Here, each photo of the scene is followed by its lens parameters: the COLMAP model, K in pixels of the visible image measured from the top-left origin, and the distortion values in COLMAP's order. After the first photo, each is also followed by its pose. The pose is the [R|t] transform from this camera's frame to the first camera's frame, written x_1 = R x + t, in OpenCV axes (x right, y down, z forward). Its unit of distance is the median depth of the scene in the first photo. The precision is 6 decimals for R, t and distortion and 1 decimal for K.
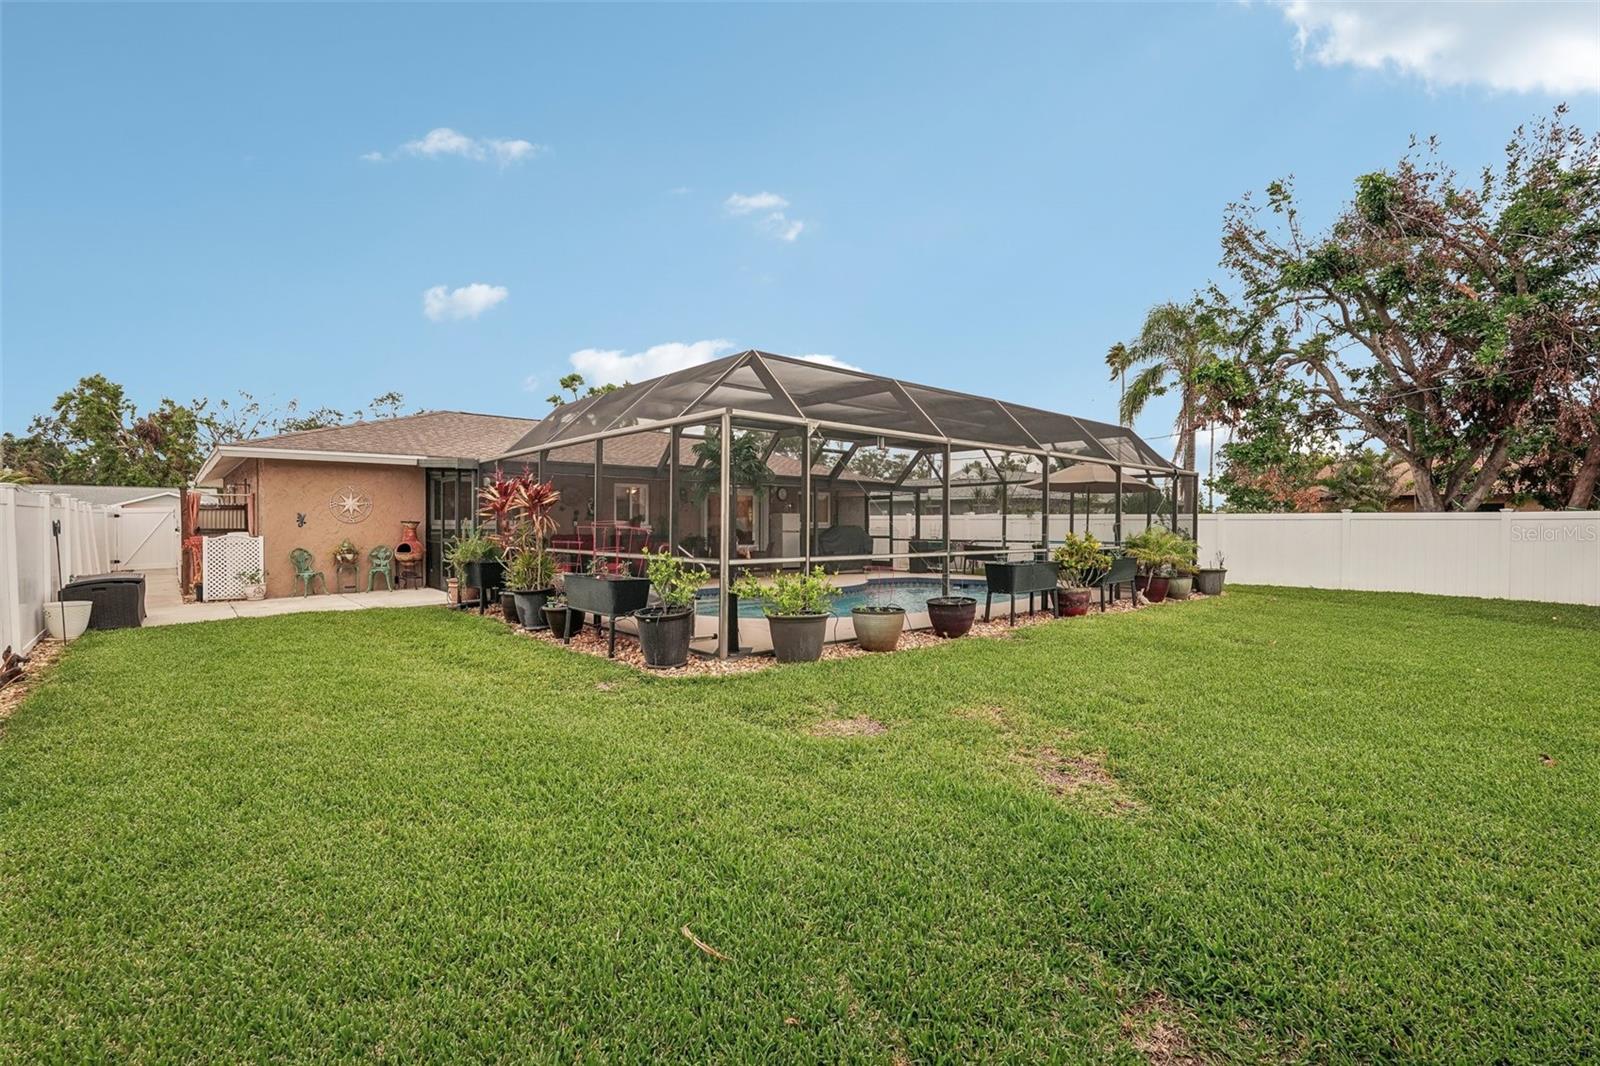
lens RADIAL K [[717.4, 0, 798.4], [0, 717.4, 537.4], [0, 0, 1]] dist [-0.020463, 0.000165]
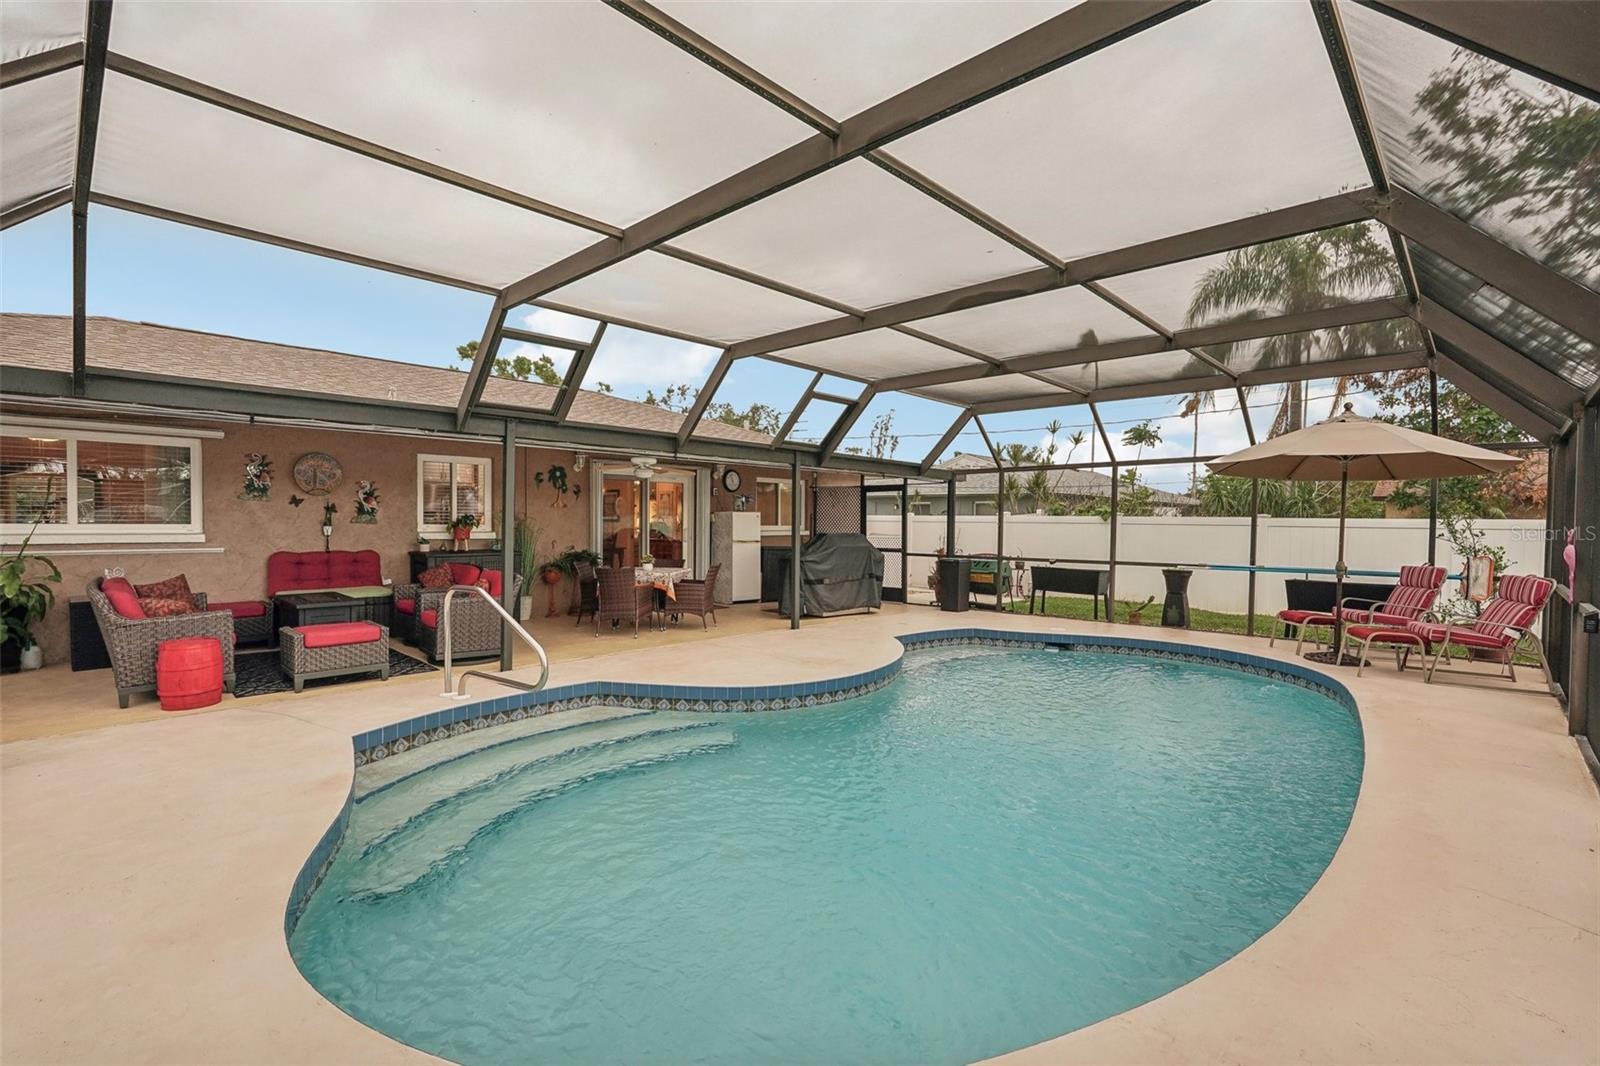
lens RADIAL K [[713.0, 0, 805.7], [0, 713.0, 544.9], [0, 0, 1]] dist [-0.000900, 0.000513]
pose [[0.995674, 0.002775, 0.092870, -0.016768], [-0.004224, 0.999872, 0.015414, -0.015533], [-0.092815, -0.015740, 0.995559, 0.396476]]
